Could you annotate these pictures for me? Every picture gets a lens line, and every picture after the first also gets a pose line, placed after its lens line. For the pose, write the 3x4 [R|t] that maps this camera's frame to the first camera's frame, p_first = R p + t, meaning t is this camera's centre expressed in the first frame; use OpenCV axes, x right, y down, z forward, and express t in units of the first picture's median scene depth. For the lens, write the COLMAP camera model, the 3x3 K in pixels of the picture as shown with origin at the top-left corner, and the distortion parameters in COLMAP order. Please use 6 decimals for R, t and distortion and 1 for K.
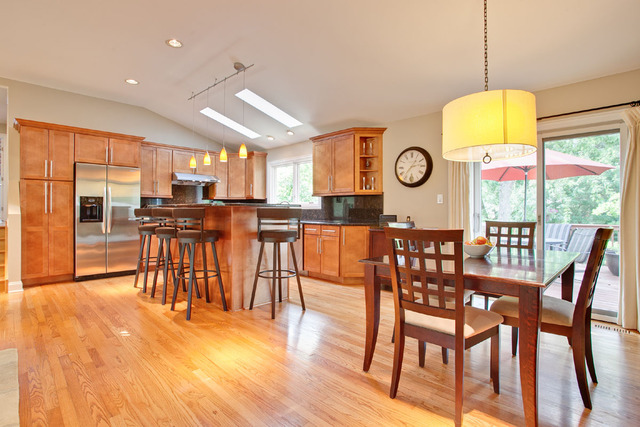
lens RADIAL K [[311.8, 0, 317.7], [0, 311.8, 210.4], [0, 0, 1]] dist [-0.061707, 0.024774]
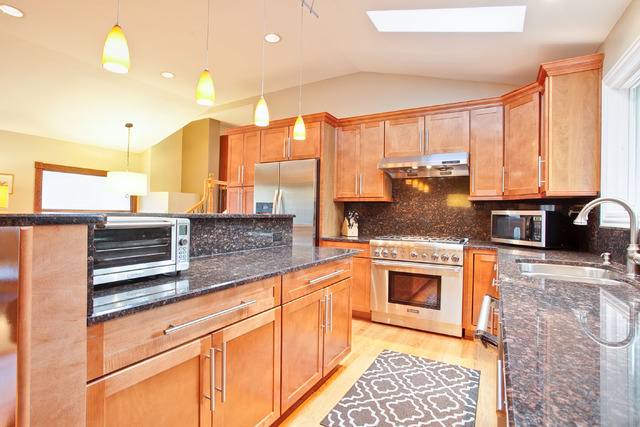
lens RADIAL K [[311.8, 0, 317.7], [0, 311.8, 210.4], [0, 0, 1]] dist [-0.061707, 0.024774]
pose [[0.254165, -0.008346, -0.967125, 0.097930], [-0.015850, 0.999793, -0.012794, -0.017931], [0.967031, 0.018581, 0.253980, 0.980669]]
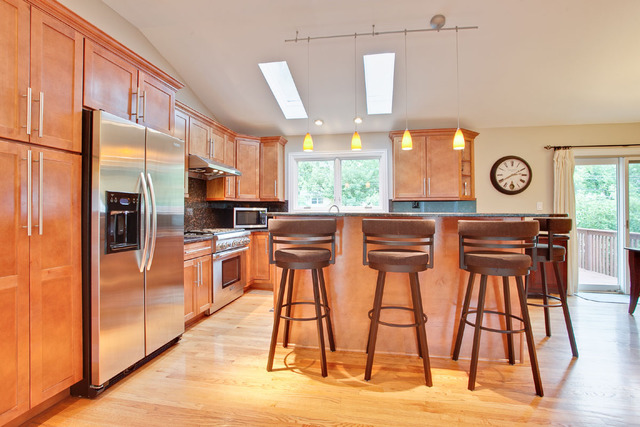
lens RADIAL K [[311.8, 0, 317.7], [0, 311.8, 210.4], [0, 0, 1]] dist [-0.061707, 0.024774]
pose [[0.835957, 0.000855, 0.548794, -0.800478], [0.001083, 0.999994, -0.003208, -0.019445], [-0.548794, 0.003277, 0.835951, 0.504418]]
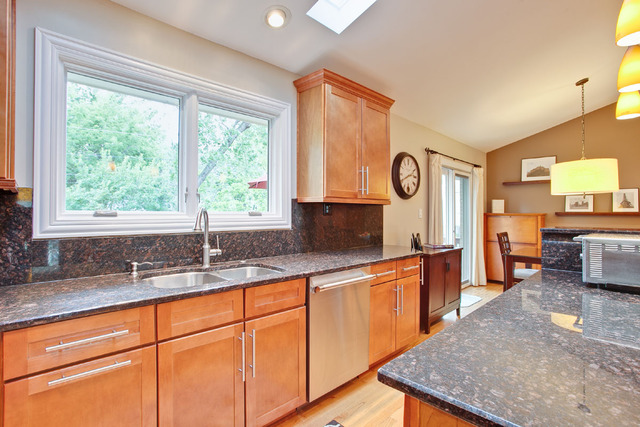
lens RADIAL K [[311.8, 0, 317.7], [0, 311.8, 210.4], [0, 0, 1]] dist [-0.061707, 0.024774]
pose [[0.025843, 0.008531, 0.999630, -0.565026], [-0.004929, 0.999953, -0.008406, -0.035184], [-0.999654, -0.004710, 0.025883, 1.229998]]
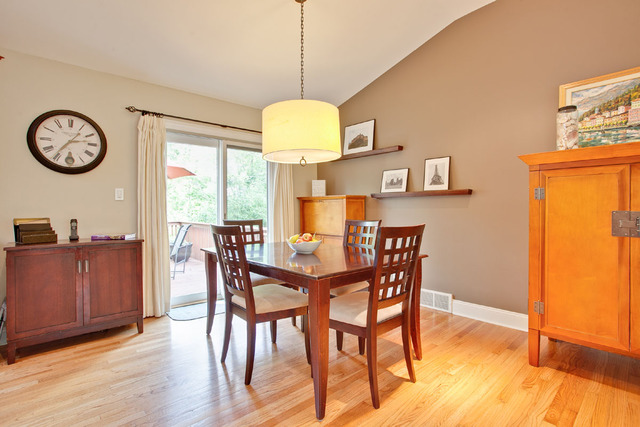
lens RADIAL K [[311.8, 0, 317.7], [0, 311.8, 210.4], [0, 0, 1]] dist [-0.061707, 0.024774]
pose [[0.066594, -0.006434, 0.997759, -0.283712], [0.002980, 0.999976, 0.006249, -0.001600], [-0.997776, 0.002557, 0.066612, 0.450824]]
